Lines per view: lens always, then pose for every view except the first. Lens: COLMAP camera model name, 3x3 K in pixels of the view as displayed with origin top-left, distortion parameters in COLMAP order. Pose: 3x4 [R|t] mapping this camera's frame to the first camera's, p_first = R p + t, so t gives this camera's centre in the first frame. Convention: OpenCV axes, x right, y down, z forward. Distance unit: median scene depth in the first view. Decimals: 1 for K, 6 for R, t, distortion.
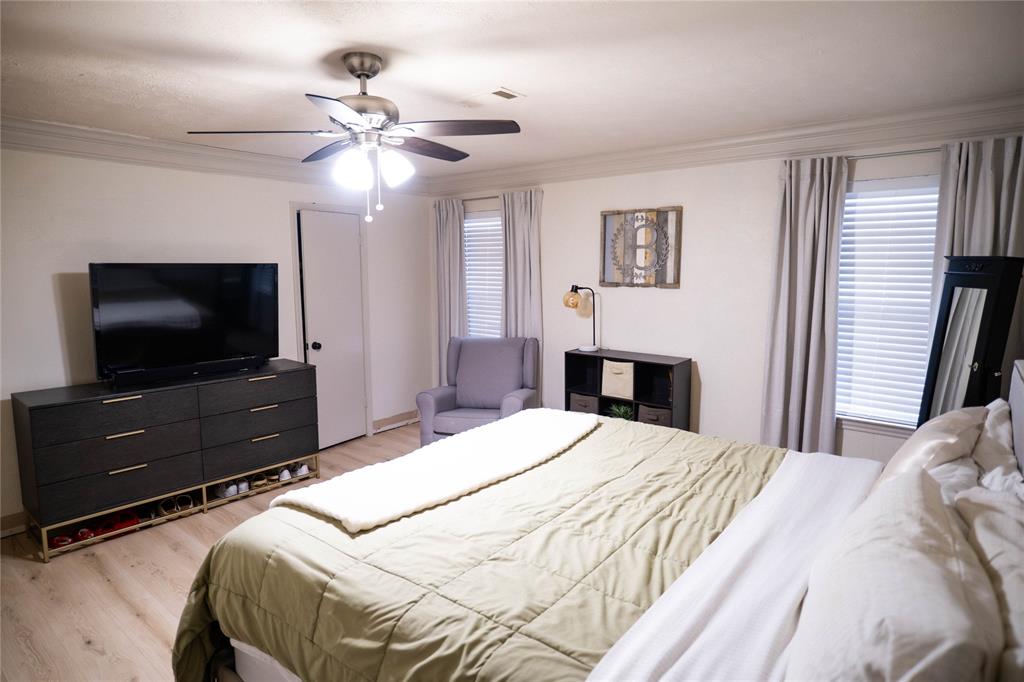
lens RADIAL K [[582.5, 0, 517.9], [0, 582.5, 332.8], [0, 0, 1]] dist [-0.003898, 0.000817]
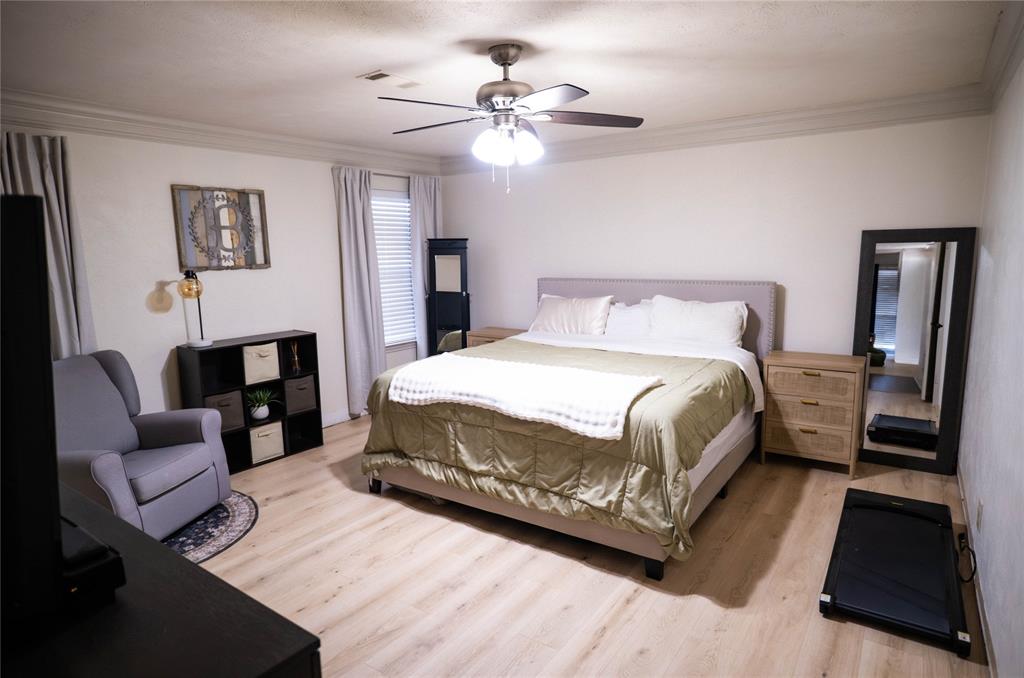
lens RADIAL K [[582.5, 0, 516.4], [0, 582.5, 343.9], [0, 0, 1]] dist [-0.003898, 0.000817]
pose [[-0.048469, -0.162446, 0.985526, -0.792630], [0.136210, 0.976393, 0.167639, -0.056044], [-0.989494, 0.142363, -0.025198, 0.578297]]
